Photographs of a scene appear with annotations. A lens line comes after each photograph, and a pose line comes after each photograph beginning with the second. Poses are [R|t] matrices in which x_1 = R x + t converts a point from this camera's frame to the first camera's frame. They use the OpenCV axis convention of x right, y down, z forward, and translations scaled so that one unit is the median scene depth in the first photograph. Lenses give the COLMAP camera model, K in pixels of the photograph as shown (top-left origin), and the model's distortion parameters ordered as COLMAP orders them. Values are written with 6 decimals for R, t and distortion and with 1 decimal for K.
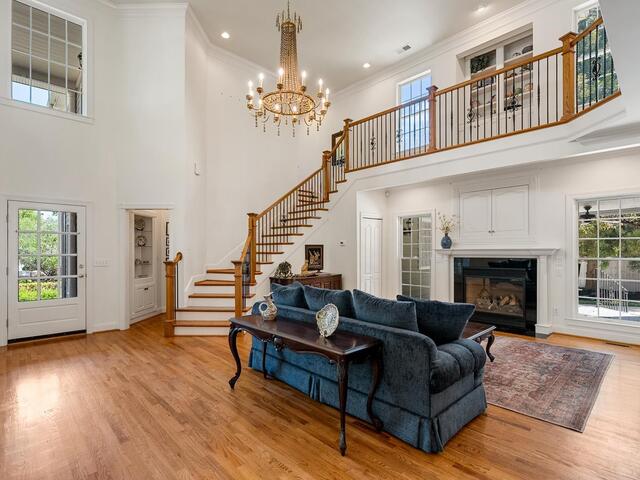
lens RADIAL K [[324.8, 0, 321.6], [0, 324.8, 252.8], [0, 0, 1]] dist [-0.014804, 0.005249]
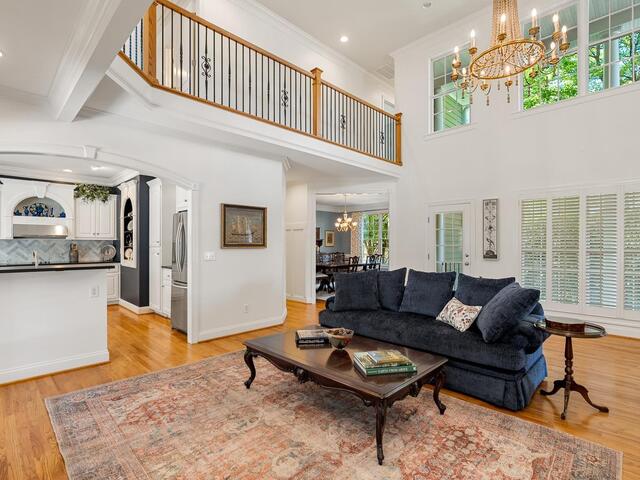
lens RADIAL K [[324.8, 0, 315.9], [0, 324.8, 242.9], [0, 0, 1]] dist [-0.014804, 0.005249]
pose [[-0.999917, 0.001771, -0.012778, 0.272227], [0.001753, 0.999997, 0.001413, -0.002447], [0.012781, 0.001390, -0.999917, 1.263917]]
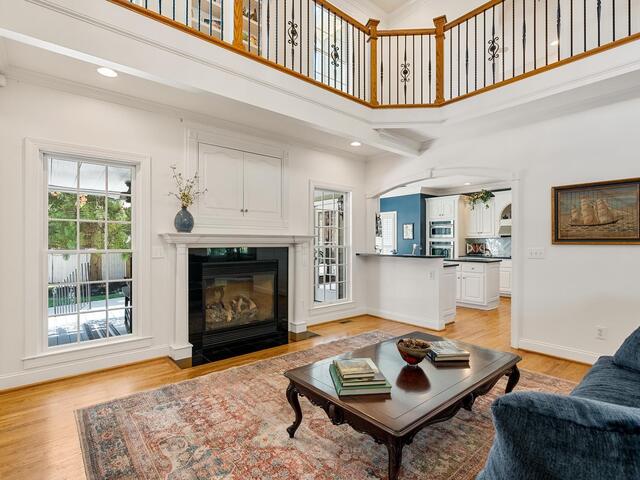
lens RADIAL K [[324.8, 0, 324.4], [0, 324.8, 240.5], [0, 0, 1]] dist [-0.014804, 0.005249]
pose [[0.056046, 0.010924, 0.998368, -0.189198], [0.004427, 0.999928, -0.011190, 0.010441], [-0.998418, 0.005047, 0.055993, 0.848606]]
